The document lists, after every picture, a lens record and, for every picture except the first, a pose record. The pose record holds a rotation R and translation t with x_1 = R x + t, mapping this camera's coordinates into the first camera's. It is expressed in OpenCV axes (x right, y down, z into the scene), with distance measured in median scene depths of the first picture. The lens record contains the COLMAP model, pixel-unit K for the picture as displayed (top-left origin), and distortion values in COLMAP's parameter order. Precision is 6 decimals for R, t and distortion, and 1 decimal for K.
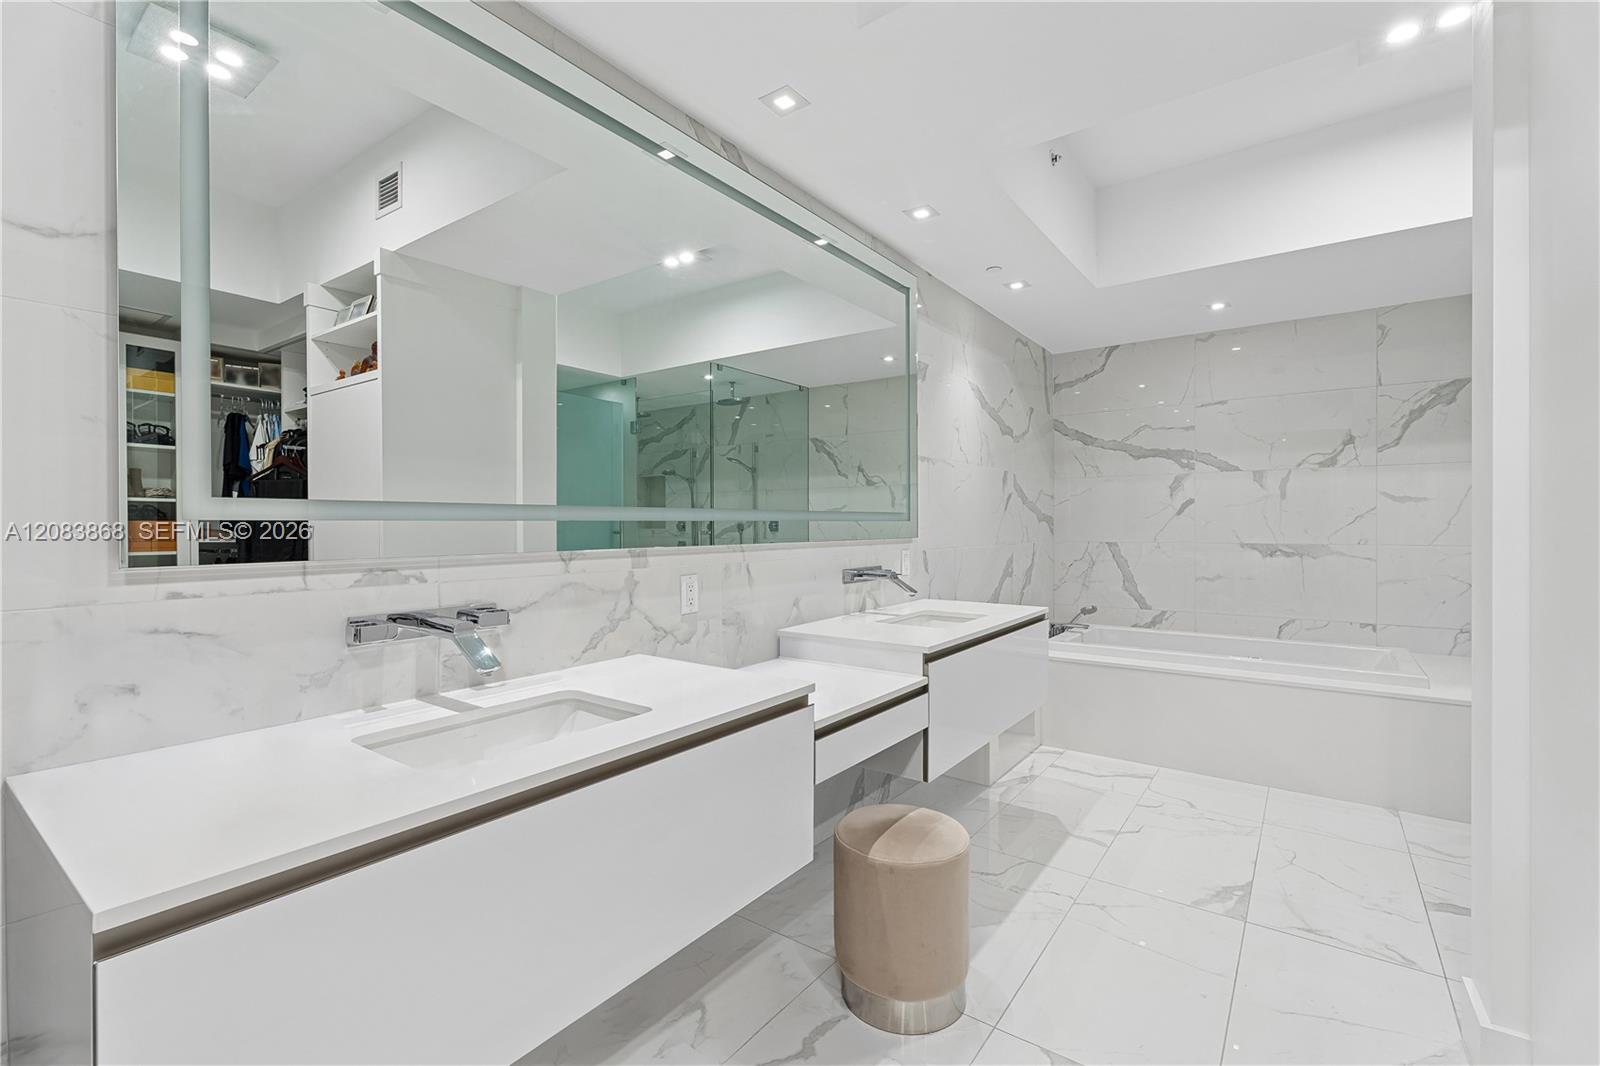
lens RADIAL K [[708.4, 0, 792.9], [0, 708.4, 525.1], [0, 0, 1]] dist [0.003370, 0.000644]
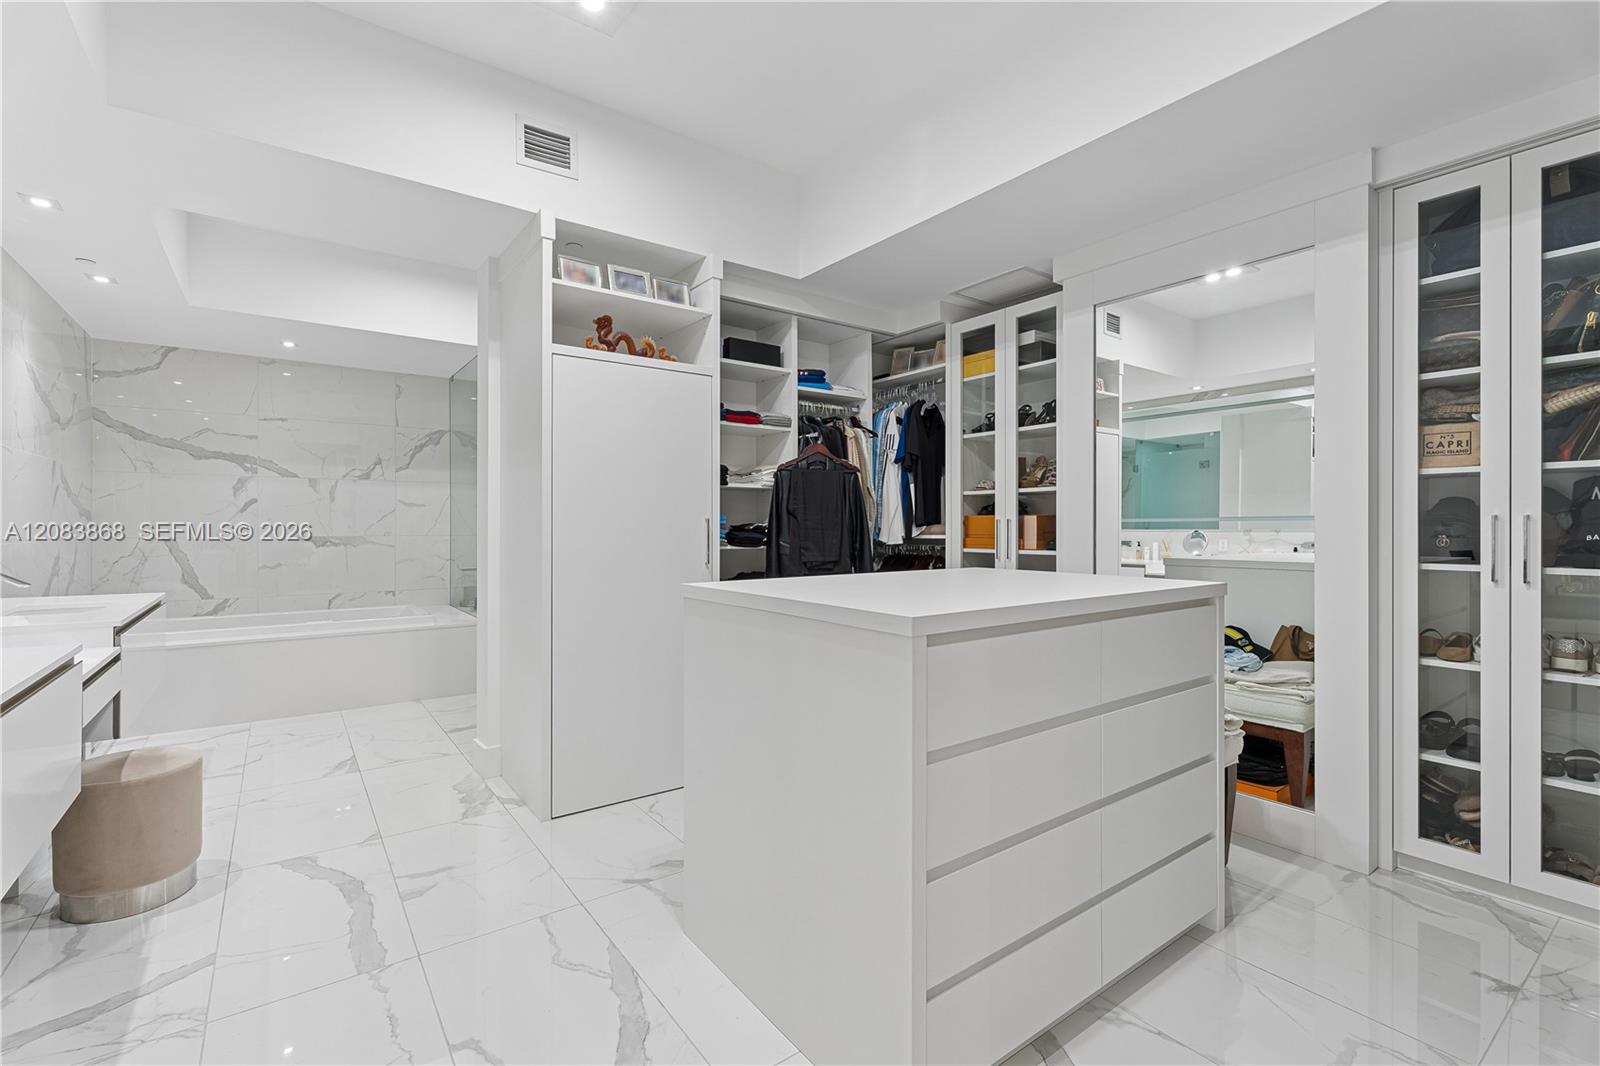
lens RADIAL K [[708.4, 0, 792.9], [0, 708.4, 525.1], [0, 0, 1]] dist [0.003370, 0.000644]
pose [[0.303036, 0.004660, 0.952968, -0.291531], [-0.002676, 0.999988, -0.004040, 0.008853], [-0.952975, -0.001326, 0.303045, -0.197853]]
